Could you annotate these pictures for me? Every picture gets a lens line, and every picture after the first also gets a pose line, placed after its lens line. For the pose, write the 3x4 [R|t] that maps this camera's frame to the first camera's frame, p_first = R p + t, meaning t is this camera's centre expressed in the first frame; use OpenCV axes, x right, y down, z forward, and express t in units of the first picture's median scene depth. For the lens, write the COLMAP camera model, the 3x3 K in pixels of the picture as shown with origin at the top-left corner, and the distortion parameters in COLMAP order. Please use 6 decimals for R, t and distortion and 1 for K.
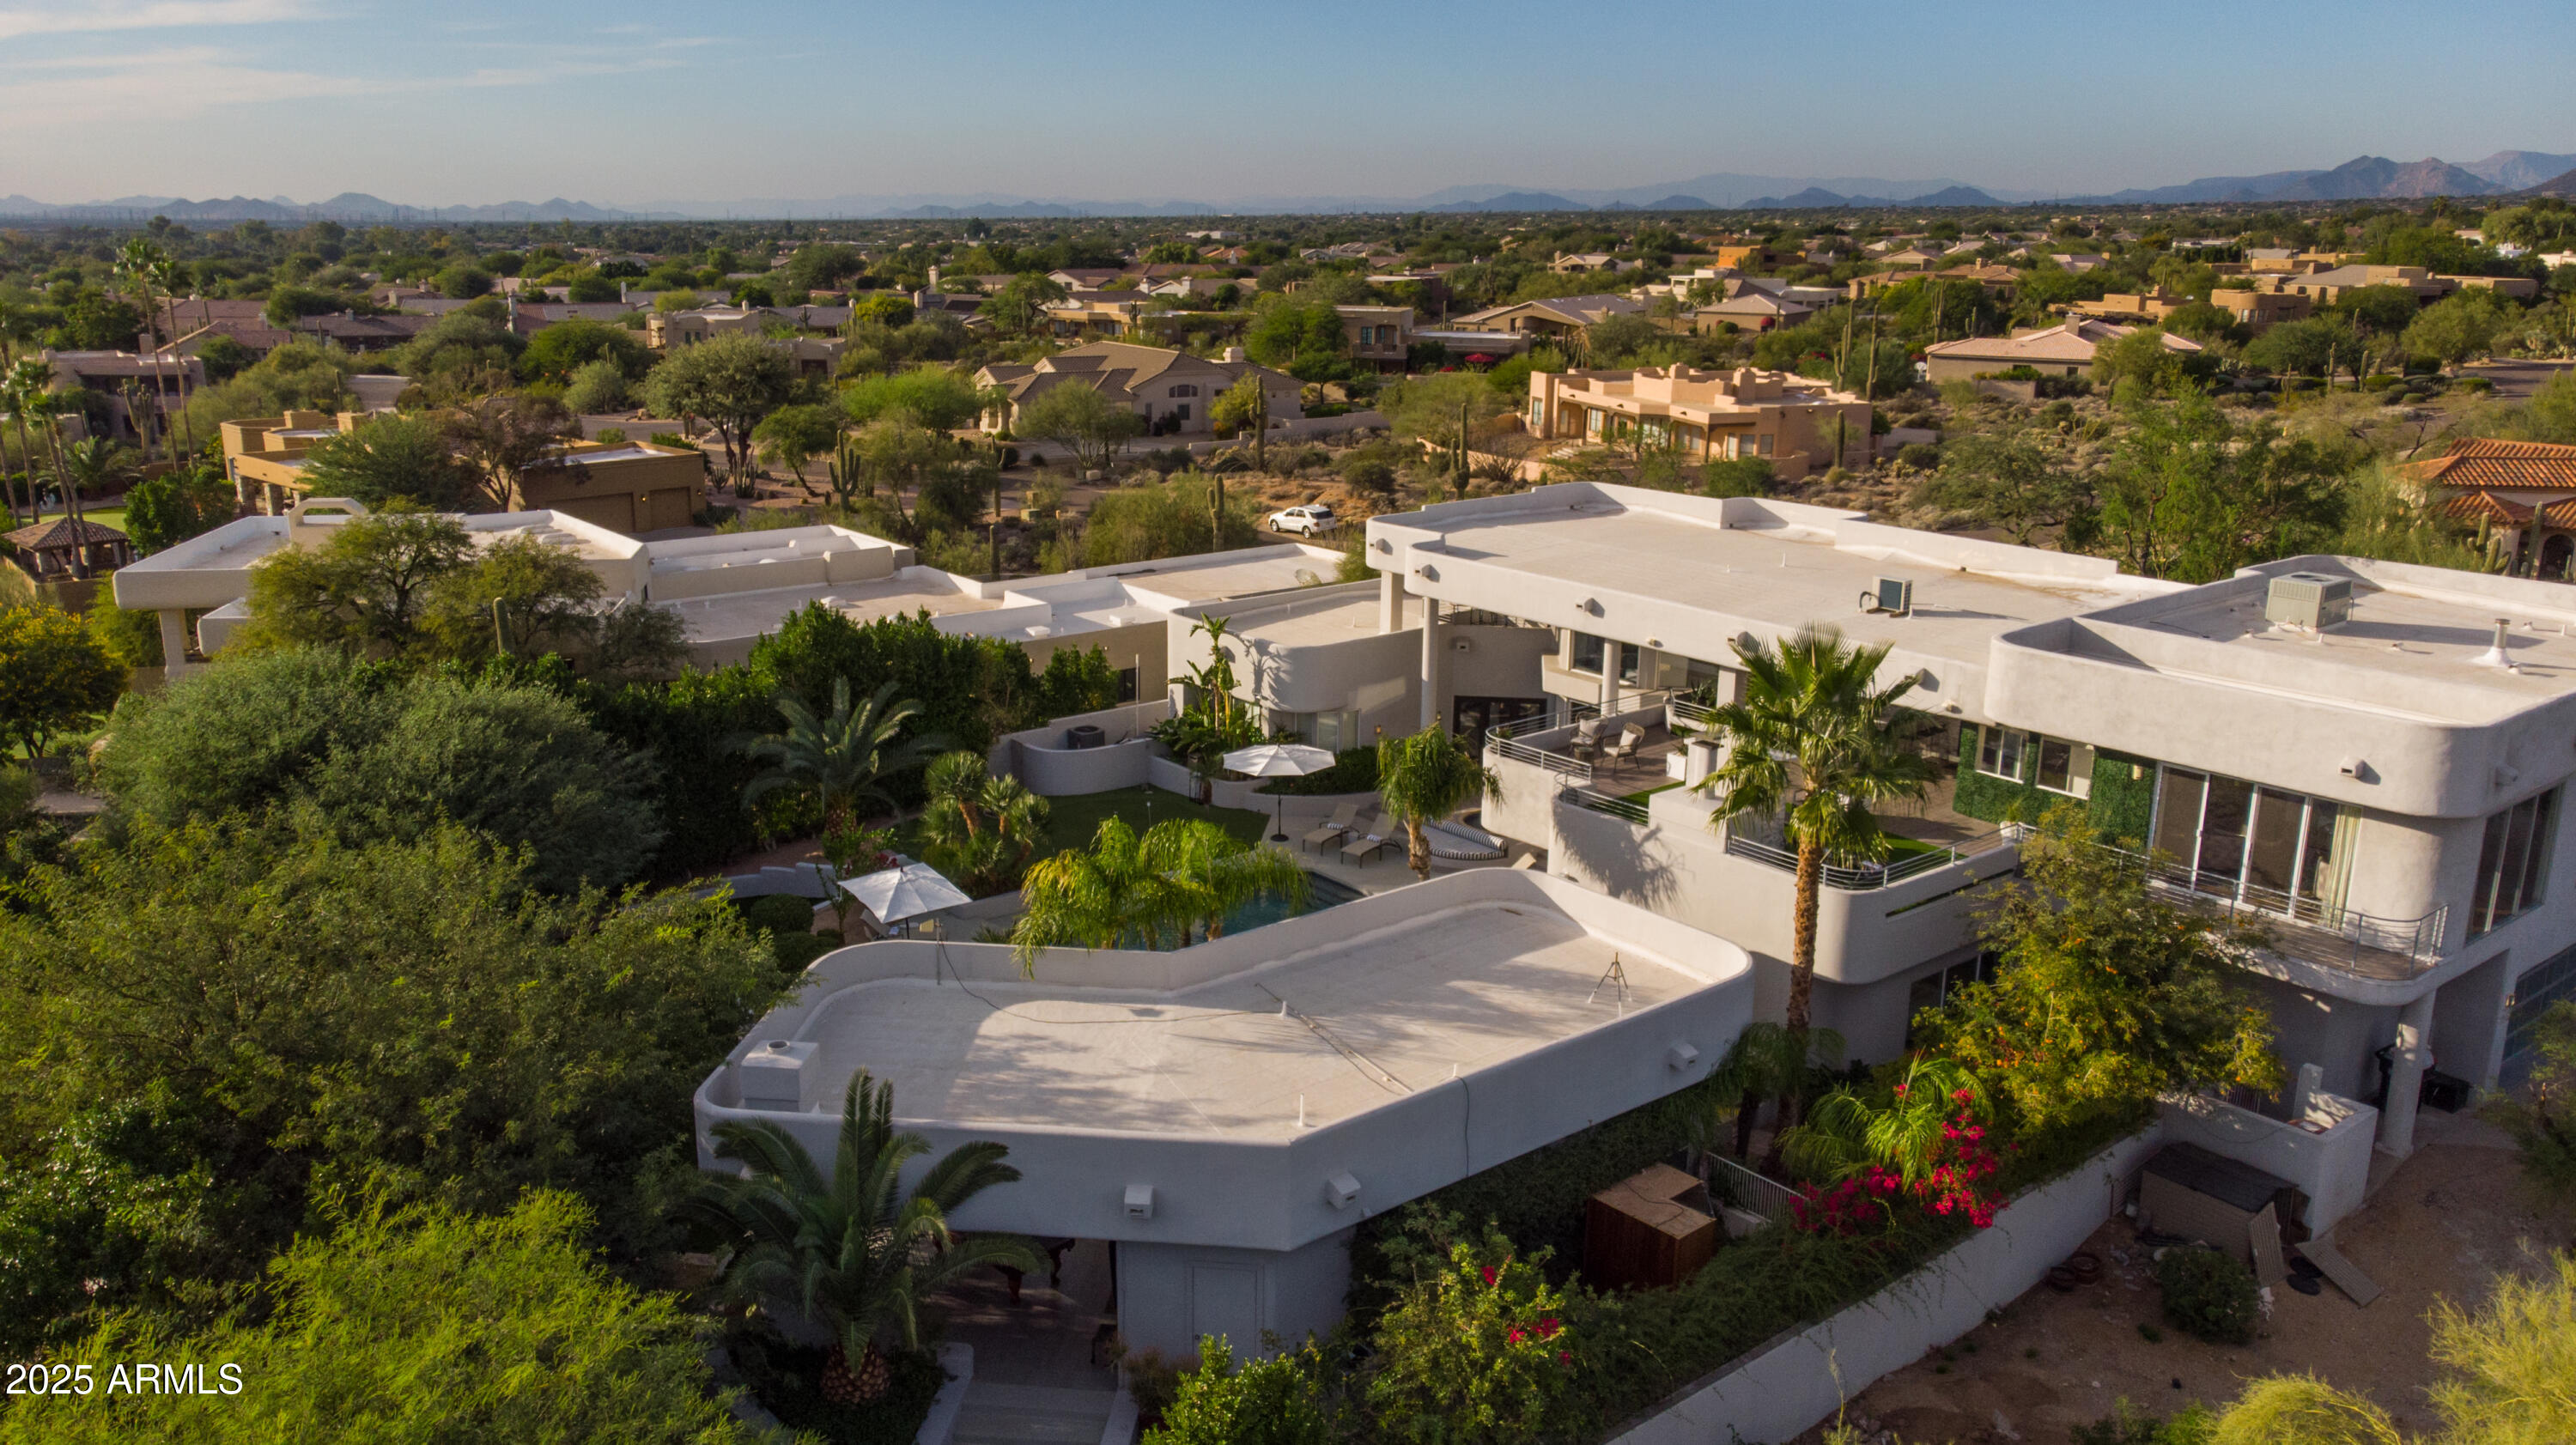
lens RADIAL K [[1929.8, 0, 1247.1], [0, 1929.8, 788.0], [0, 0, 1]] dist [0.000487, 0.005023]
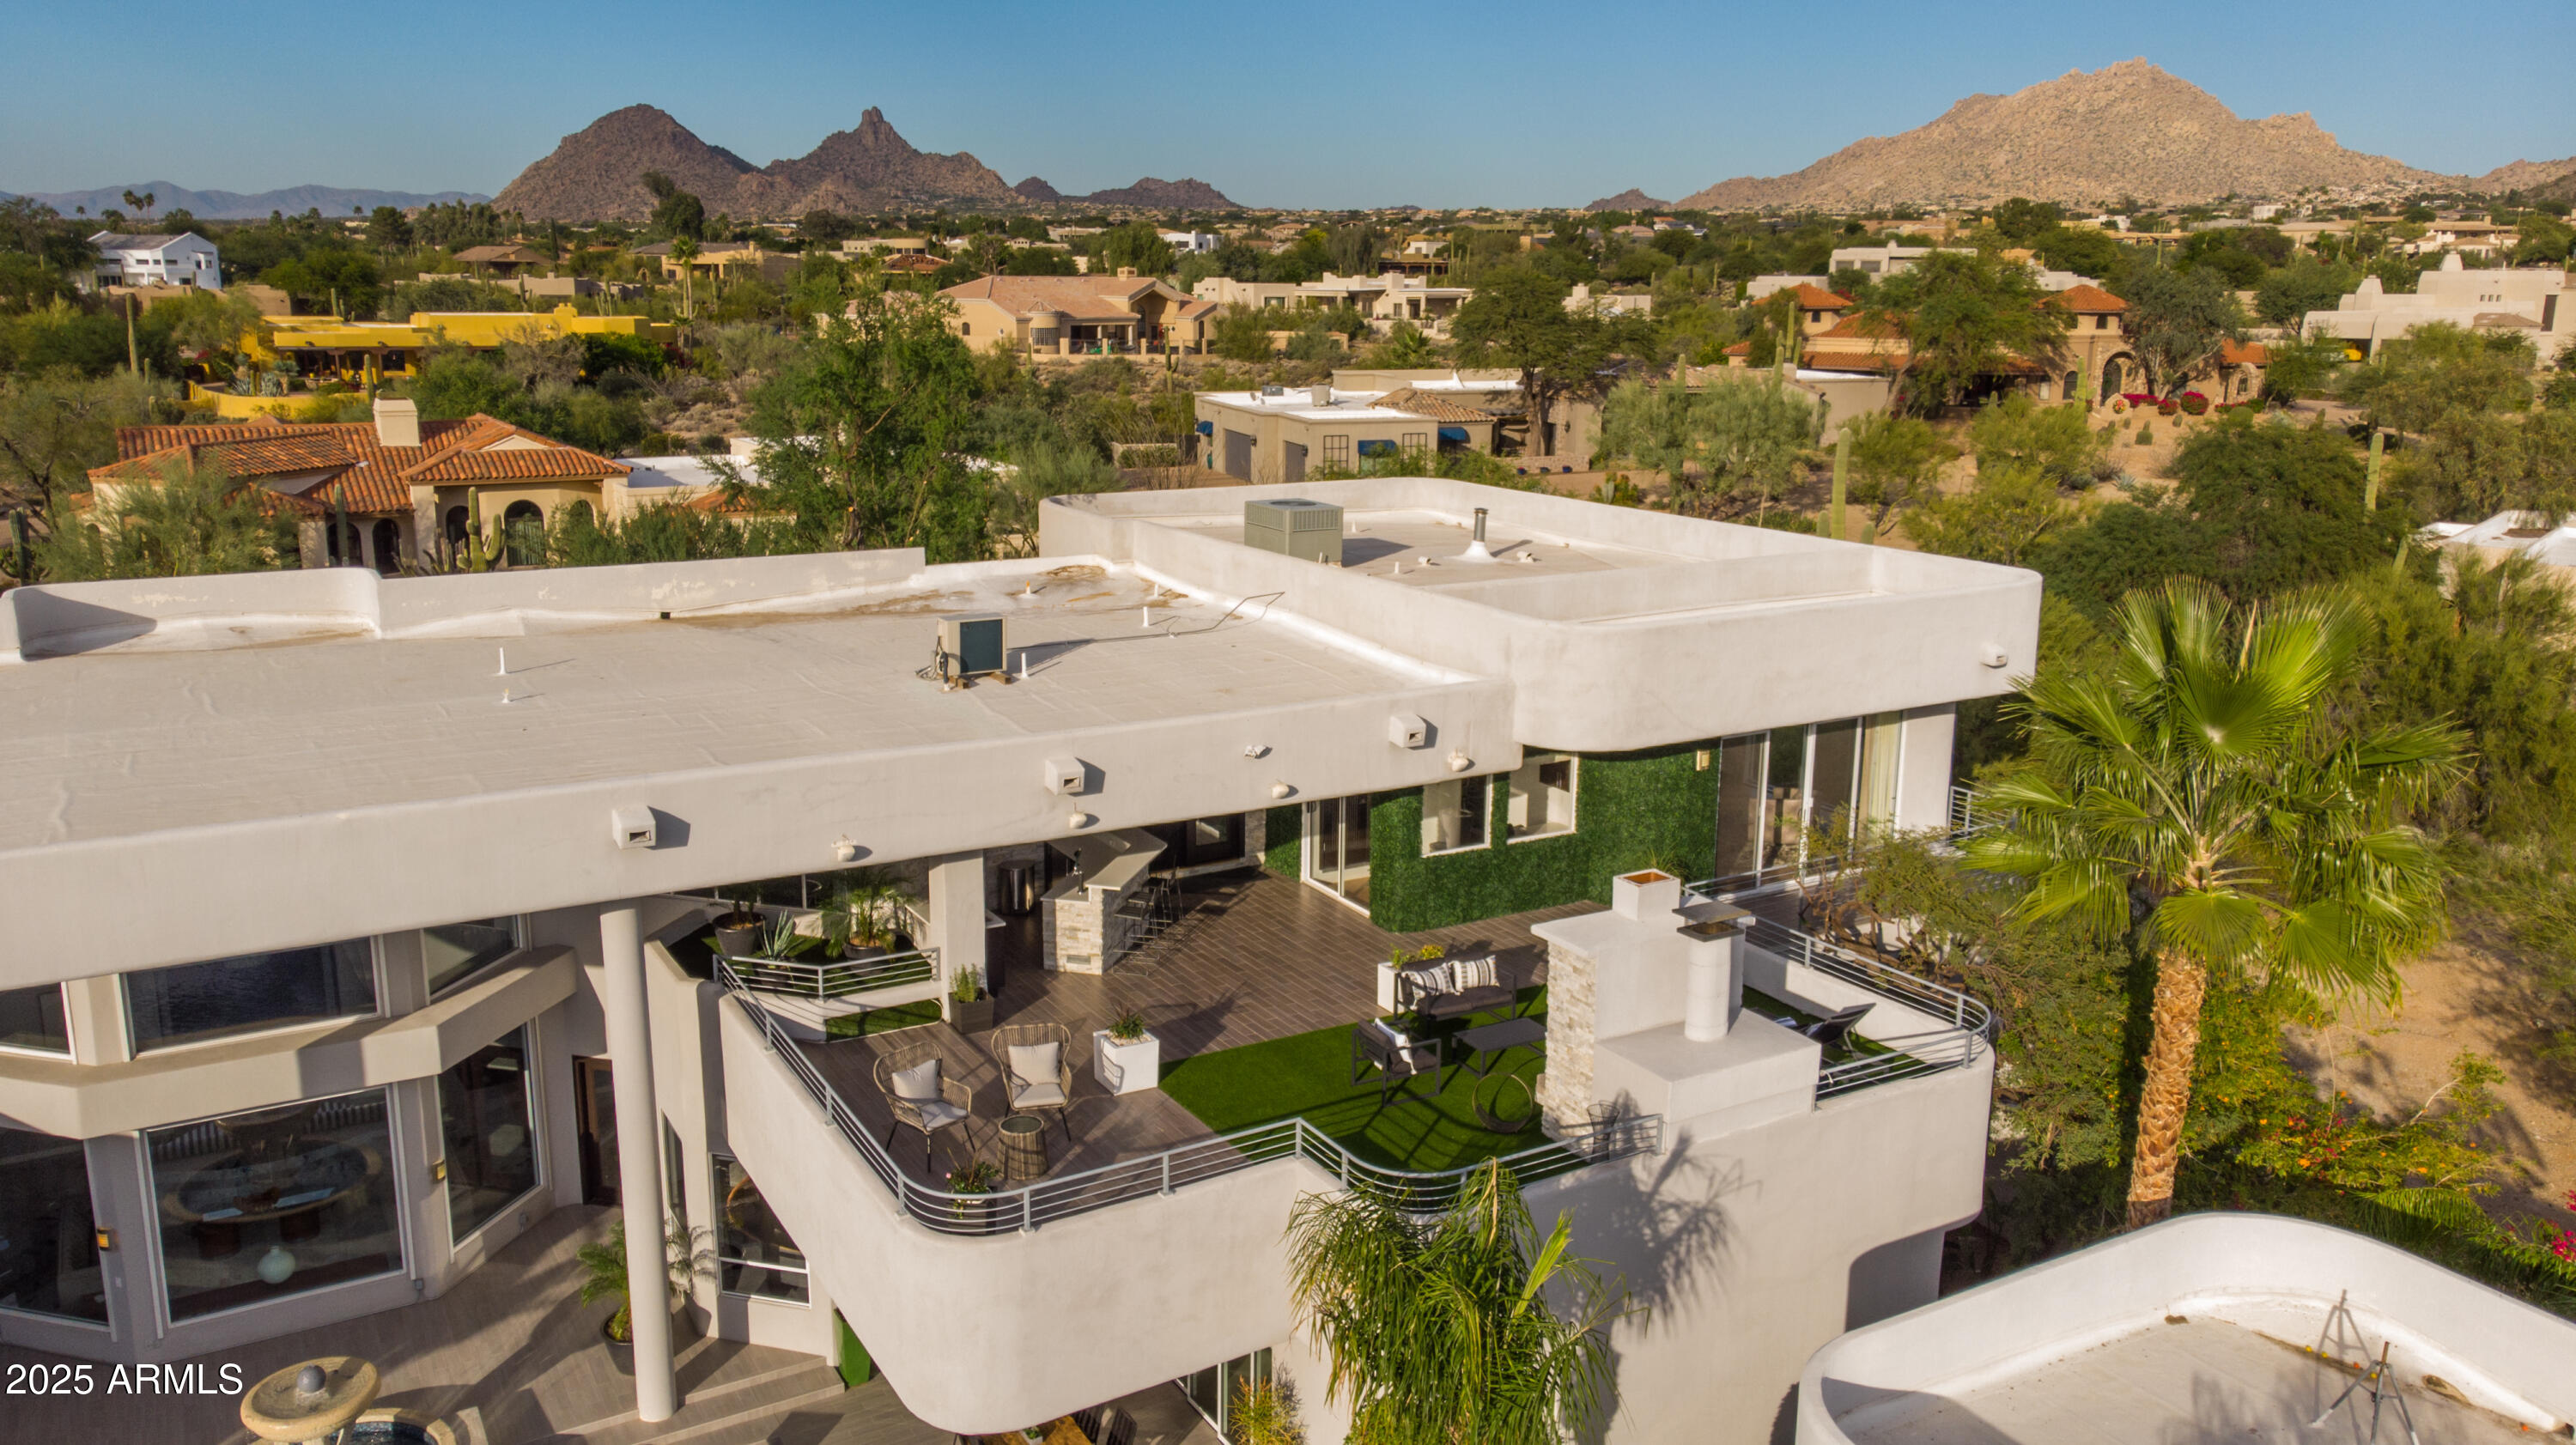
lens RADIAL K [[1921.1, 0, 1288.0], [0, 1921.1, 722.5], [0, 0, 1]] dist [0.006641, 0.048003]
pose [[0.141352, -0.229410, 0.963011, -0.086786], [0.278090, 0.942810, 0.183779, -0.071392], [-0.950098, 0.241826, 0.197065, 0.370202]]
